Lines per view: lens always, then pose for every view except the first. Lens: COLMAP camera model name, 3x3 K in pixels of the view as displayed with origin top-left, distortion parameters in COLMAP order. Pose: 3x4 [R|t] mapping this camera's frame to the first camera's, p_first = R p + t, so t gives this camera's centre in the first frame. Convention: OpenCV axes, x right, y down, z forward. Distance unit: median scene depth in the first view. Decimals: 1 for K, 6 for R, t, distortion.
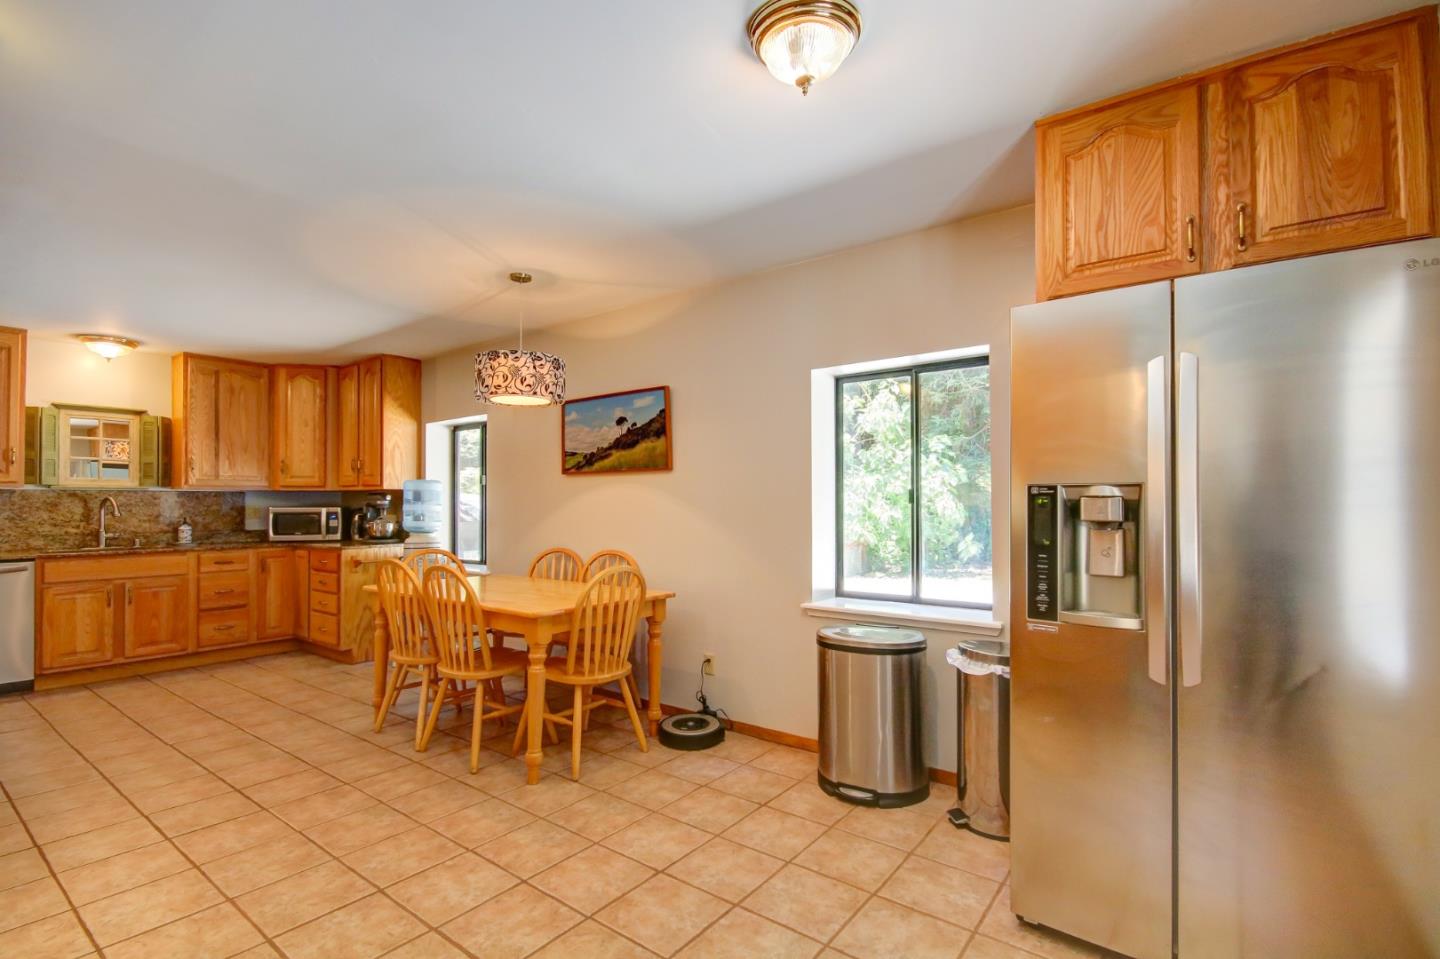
lens RADIAL K [[689.2, 0, 751.9], [0, 689.2, 493.0], [0, 0, 1]] dist [-0.001544, -0.002050]
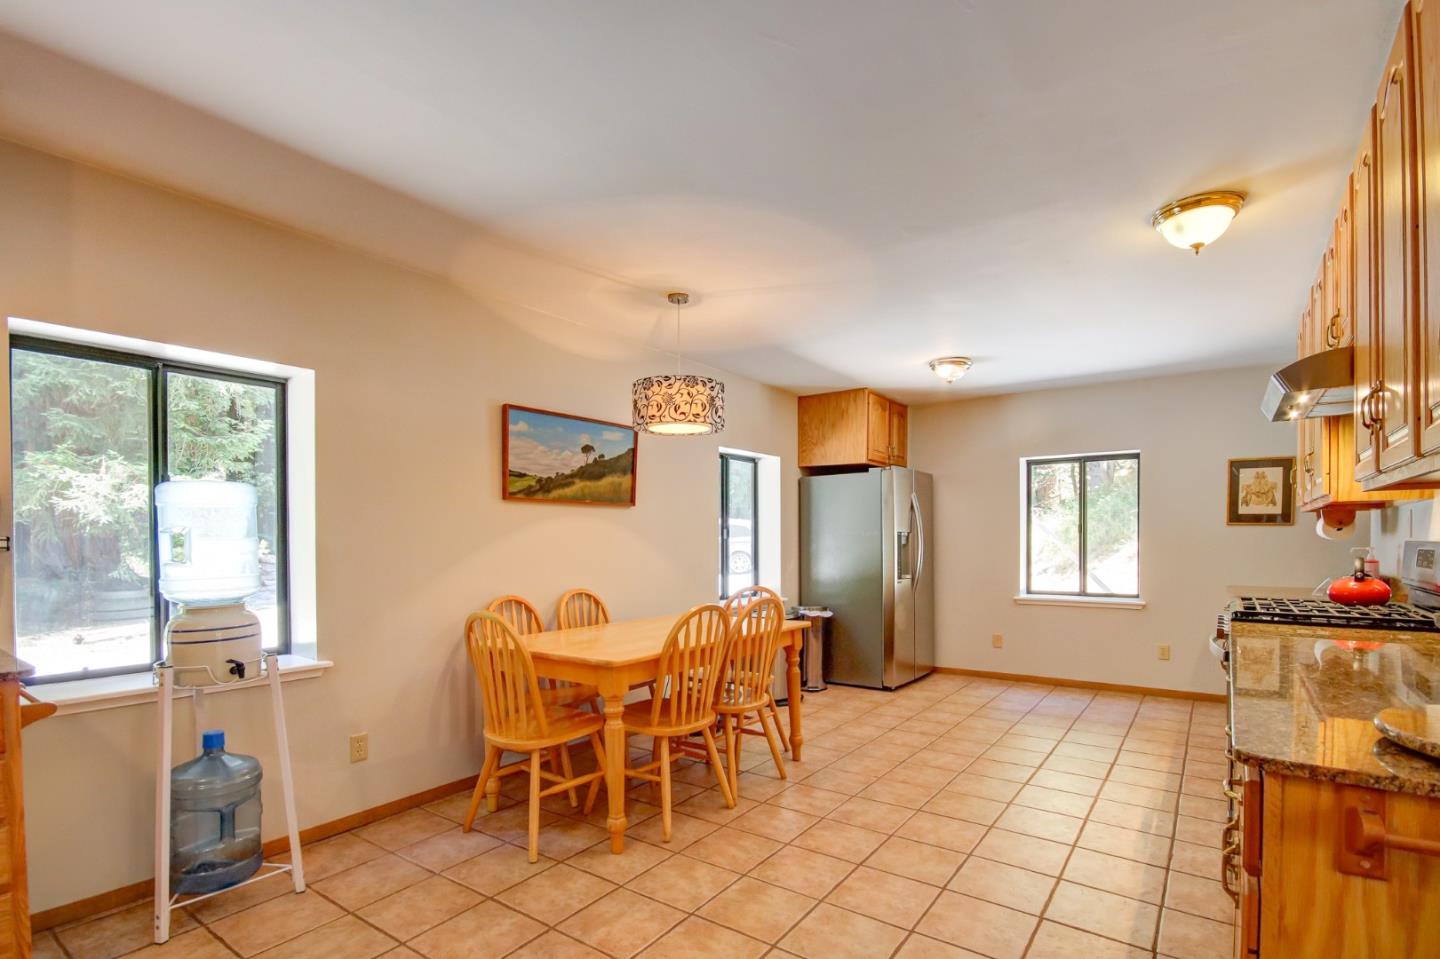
lens RADIAL K [[689.2, 0, 730.7], [0, 689.2, 542.7], [0, 0, 1]] dist [-0.001544, -0.002050]
pose [[-0.026251, 0.000280, 0.999655, -1.043829], [-0.007111, 0.999975, -0.000467, 0.019491], [-0.999630, -0.007121, -0.026248, 0.771114]]
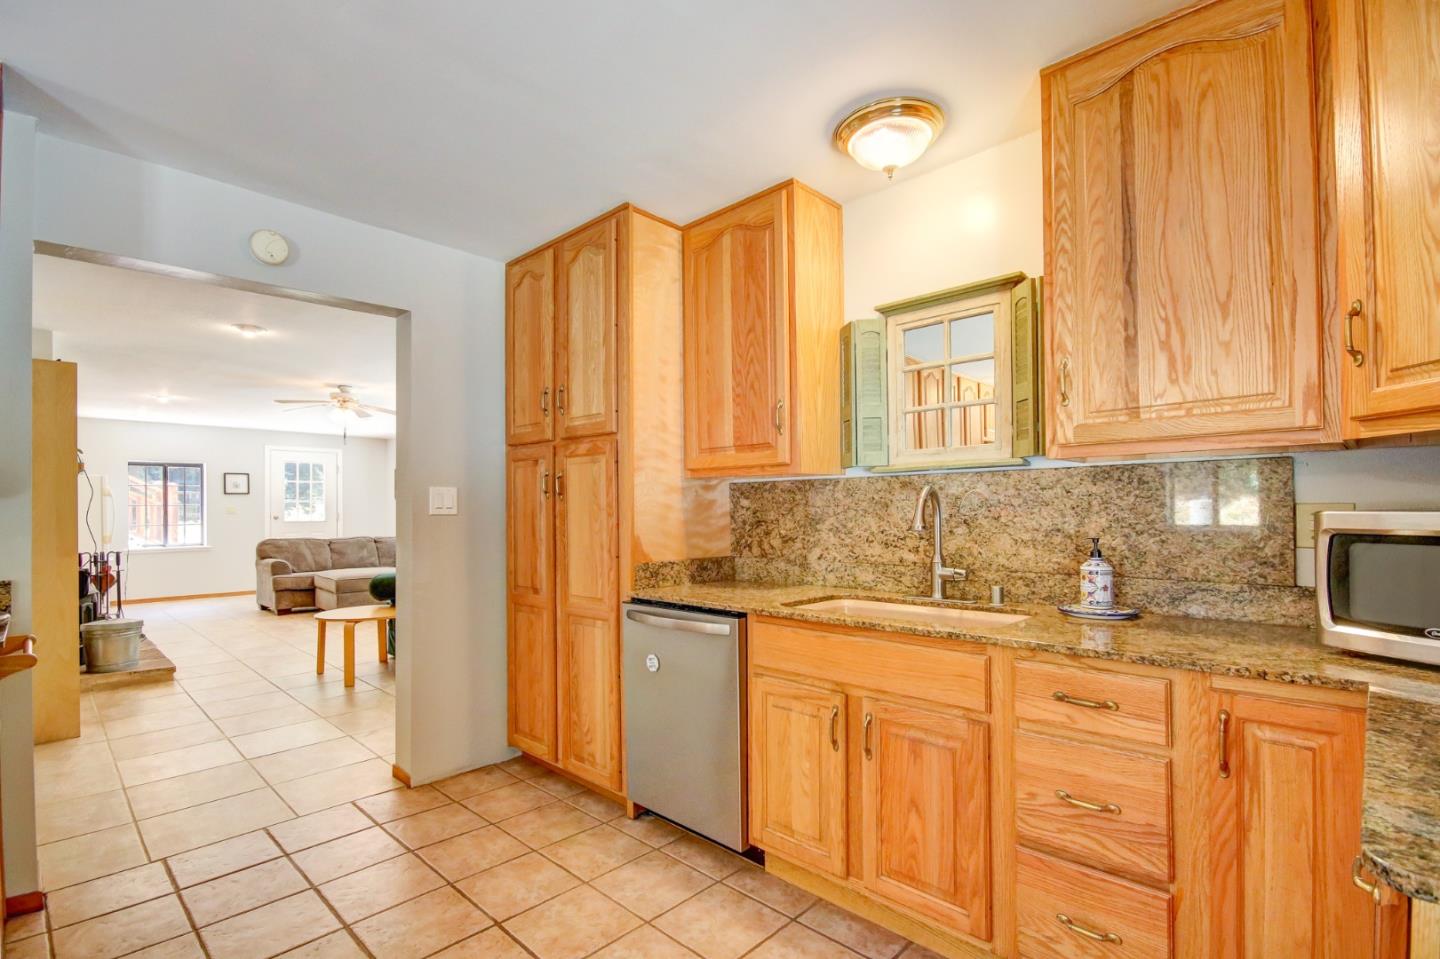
lens RADIAL K [[689.2, 0, 703.3], [0, 689.2, 503.7], [0, 0, 1]] dist [-0.001544, -0.002050]
pose [[-0.155586, -0.006569, -0.987801, -0.522324], [0.022961, 0.999684, -0.010265, 0.020027], [0.987555, -0.024278, -0.155386, 1.018013]]
